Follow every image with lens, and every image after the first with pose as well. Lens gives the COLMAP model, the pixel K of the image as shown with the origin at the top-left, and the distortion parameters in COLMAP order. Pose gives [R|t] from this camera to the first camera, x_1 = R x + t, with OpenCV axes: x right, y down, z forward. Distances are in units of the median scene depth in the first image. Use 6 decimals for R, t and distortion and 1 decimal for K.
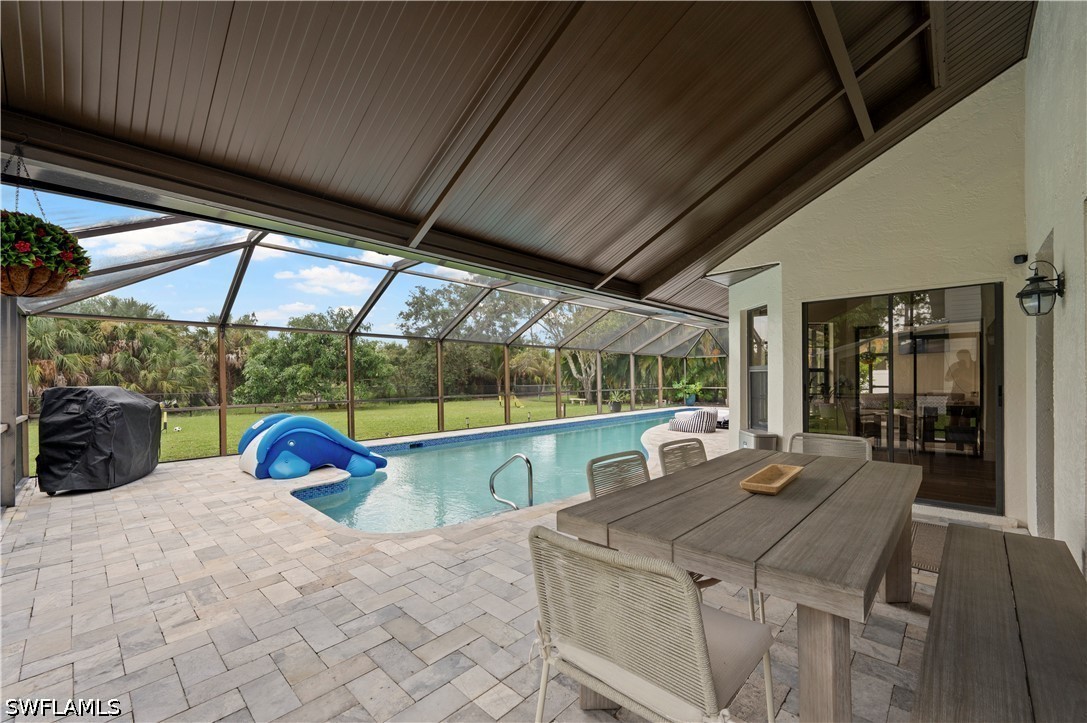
lens RADIAL K [[437.7, 0, 548.7], [0, 437.7, 376.6], [0, 0, 1]] dist [-0.001709, 0.000001]
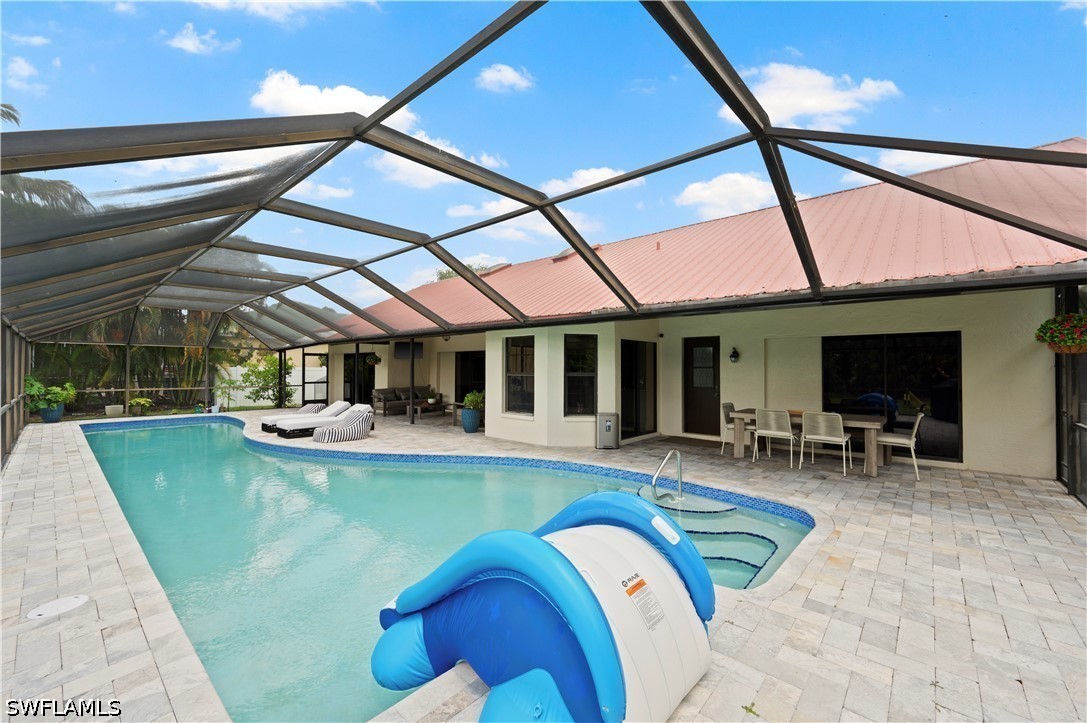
lens RADIAL K [[437.0, 0, 542.3], [0, 437.0, 364.1], [0, 0, 1]] dist [0.000096, 0.000111]
pose [[-0.016809, 0.016344, 0.999725, -0.949364], [-0.005840, 0.999848, -0.016444, -0.024572], [-0.999842, -0.006115, -0.016711, 1.039967]]
